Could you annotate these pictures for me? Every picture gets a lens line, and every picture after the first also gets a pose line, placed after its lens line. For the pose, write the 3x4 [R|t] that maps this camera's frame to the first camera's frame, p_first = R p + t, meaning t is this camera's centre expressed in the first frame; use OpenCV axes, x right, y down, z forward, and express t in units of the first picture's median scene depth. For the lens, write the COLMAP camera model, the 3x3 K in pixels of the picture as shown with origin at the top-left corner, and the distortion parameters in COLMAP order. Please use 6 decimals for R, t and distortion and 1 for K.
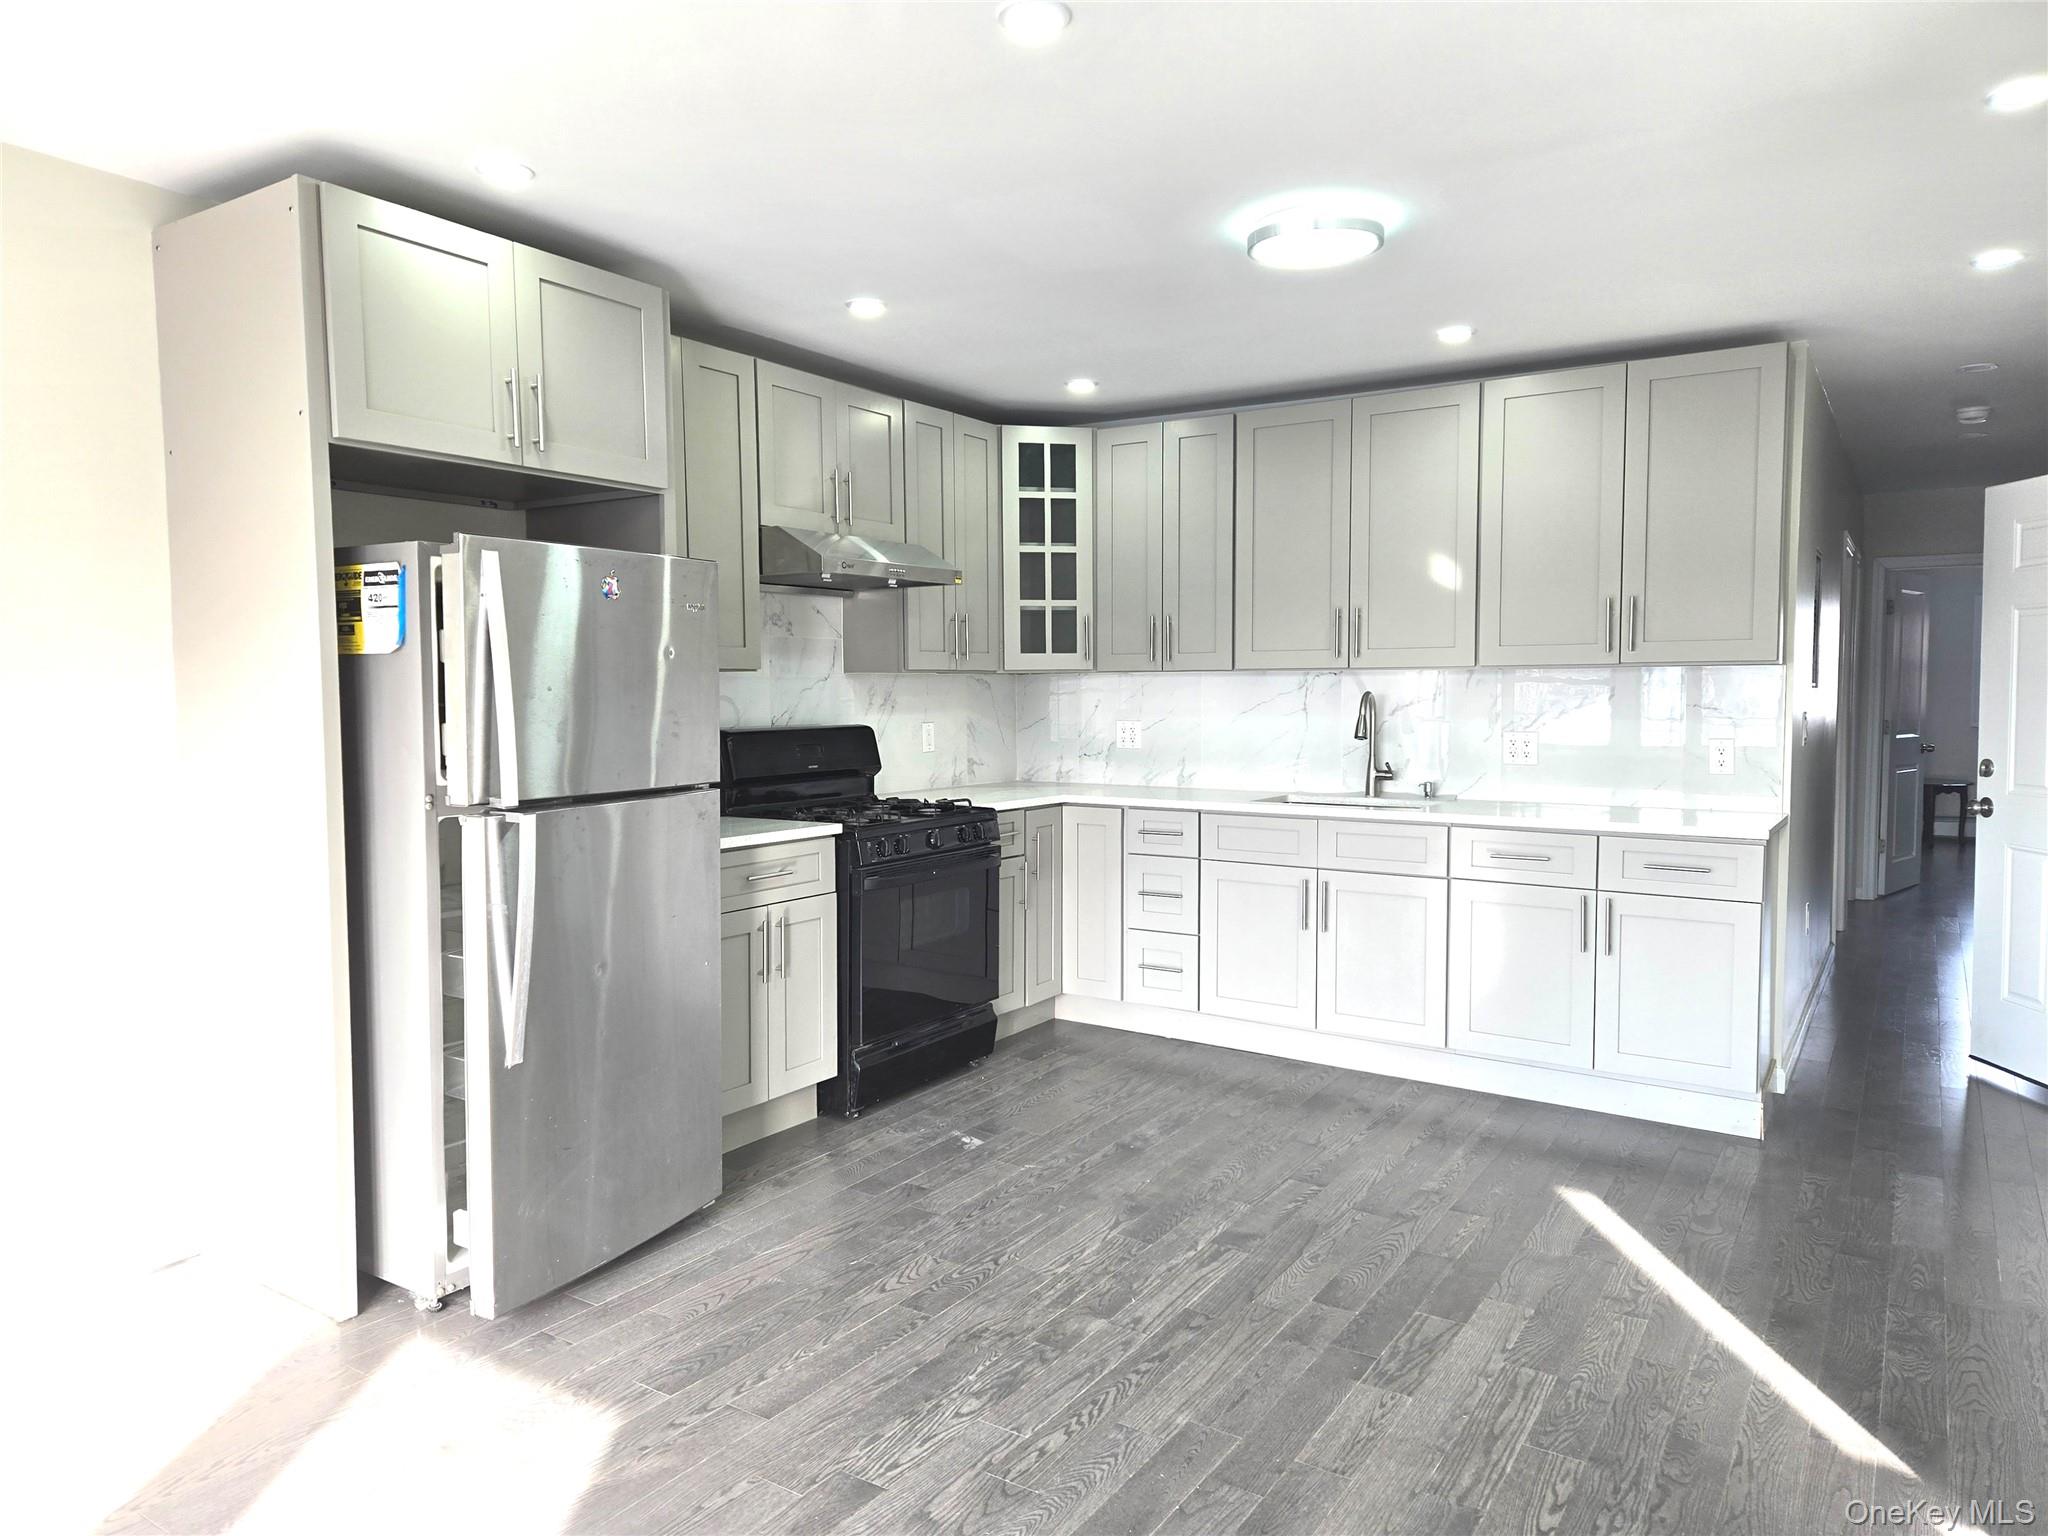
lens RADIAL K [[1364.6, 0, 1031.5], [0, 1364.6, 774.6], [0, 0, 1]] dist [0.053638, -0.051446]
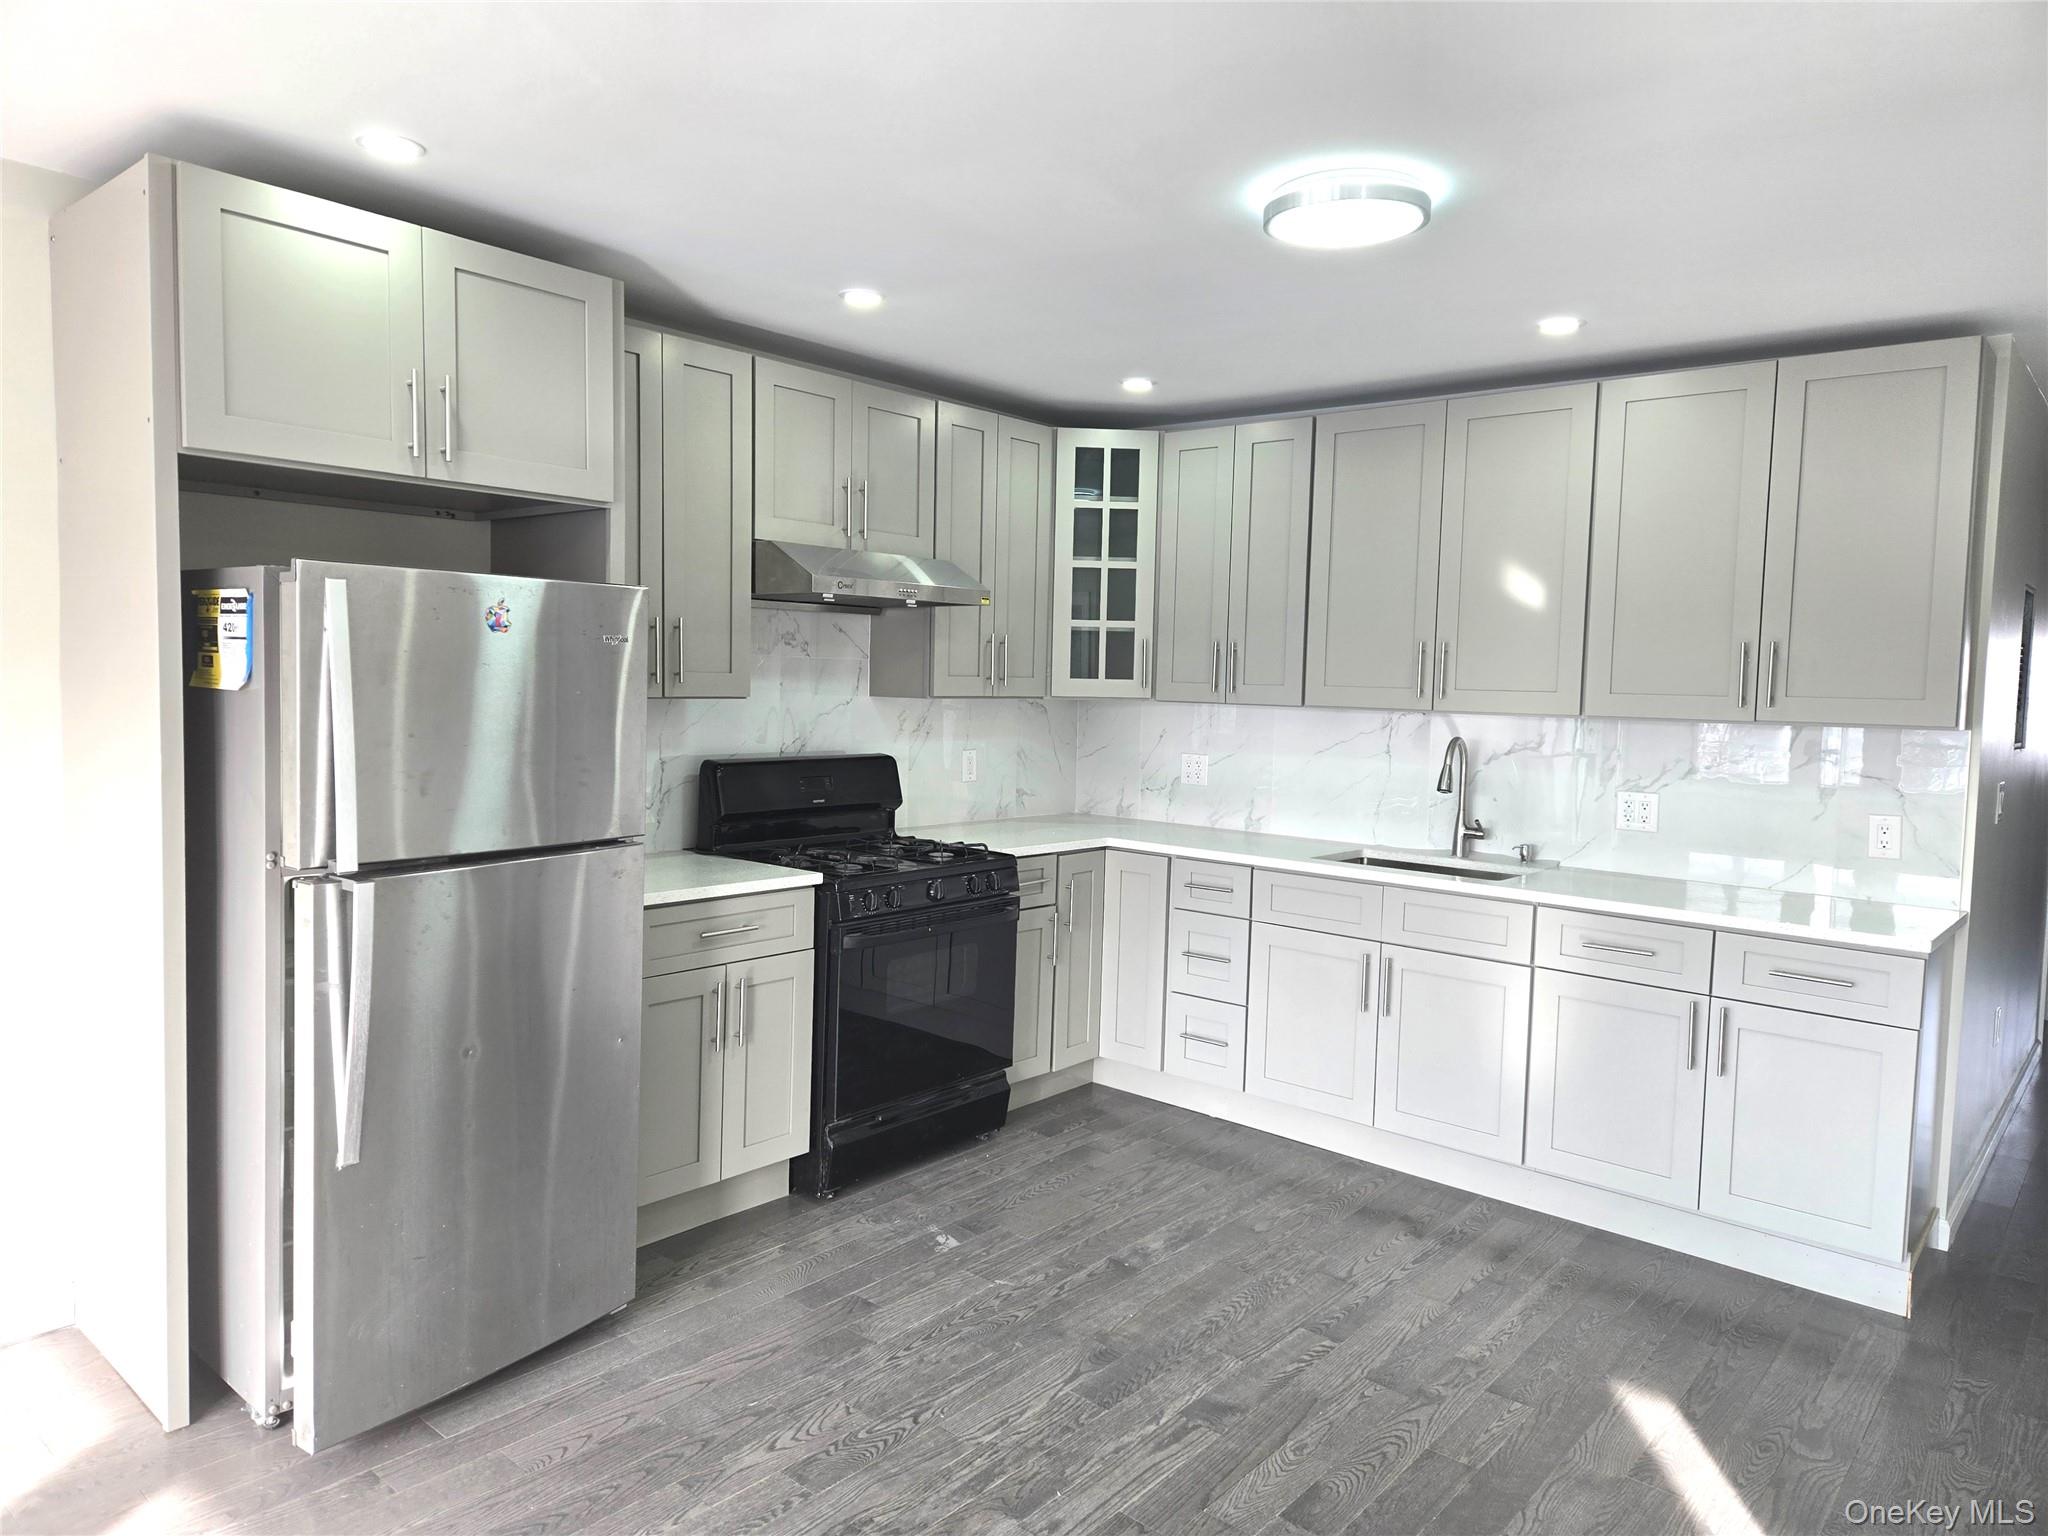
lens RADIAL K [[1364.6, 0, 1023.0], [0, 1364.6, 766.2], [0, 0, 1]] dist [0.053638, -0.051446]
pose [[0.991036, 0.038455, -0.127938, 0.107266], [-0.038319, 0.999259, 0.003518, -0.043860], [0.127978, 0.001416, 0.991776, 0.129375]]
